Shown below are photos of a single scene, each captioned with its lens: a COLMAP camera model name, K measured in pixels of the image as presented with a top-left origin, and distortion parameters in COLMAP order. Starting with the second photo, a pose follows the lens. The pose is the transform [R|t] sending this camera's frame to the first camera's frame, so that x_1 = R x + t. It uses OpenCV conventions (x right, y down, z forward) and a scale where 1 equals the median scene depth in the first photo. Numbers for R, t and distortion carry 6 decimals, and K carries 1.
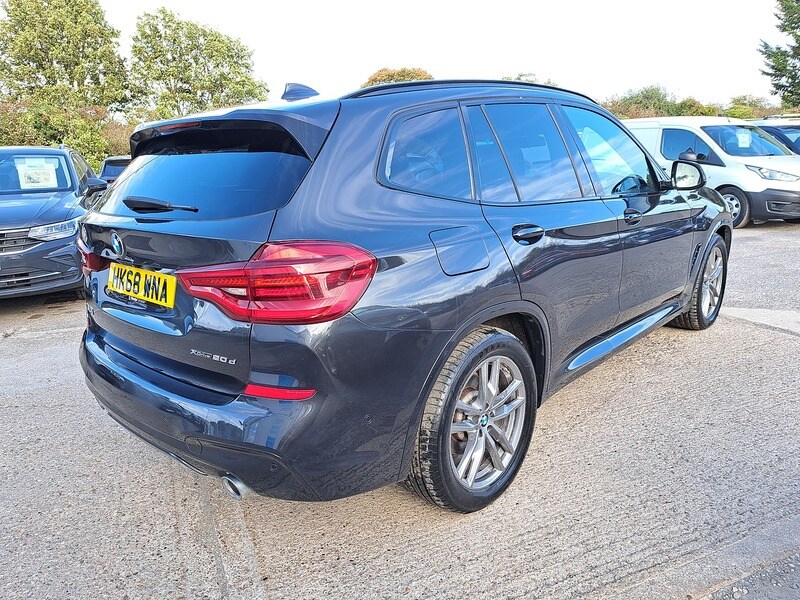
lens RADIAL K [[549.6, 0, 400.0], [0, 549.6, 300.0], [0, 0, 1]] dist [0.050885, -0.044558]
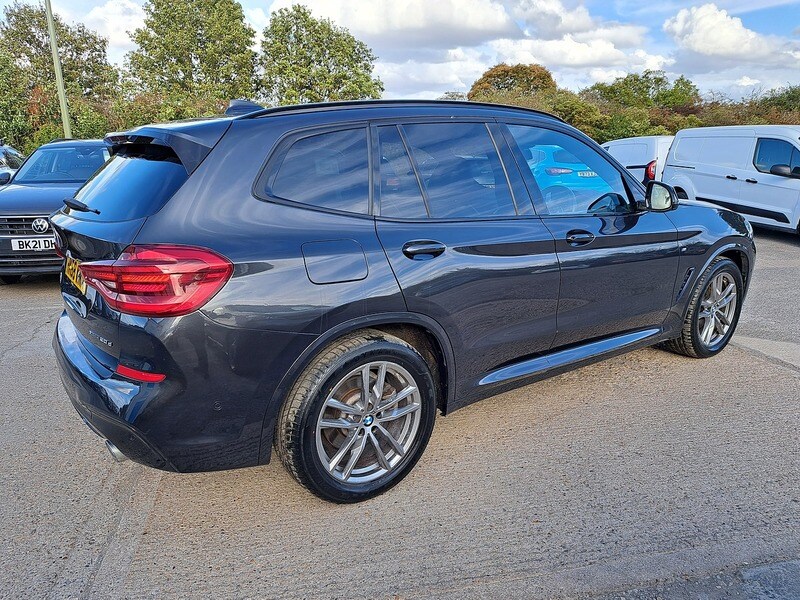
lens RADIAL K [[549.6, 0, 400.0], [0, 549.6, 300.0], [0, 0, 1]] dist [0.050885, -0.044558]
pose [[0.982589, 0.080112, -0.167635, 0.402874], [-0.079037, 0.996786, 0.013083, -0.036658], [0.168145, 0.000394, 0.985762, -0.047258]]
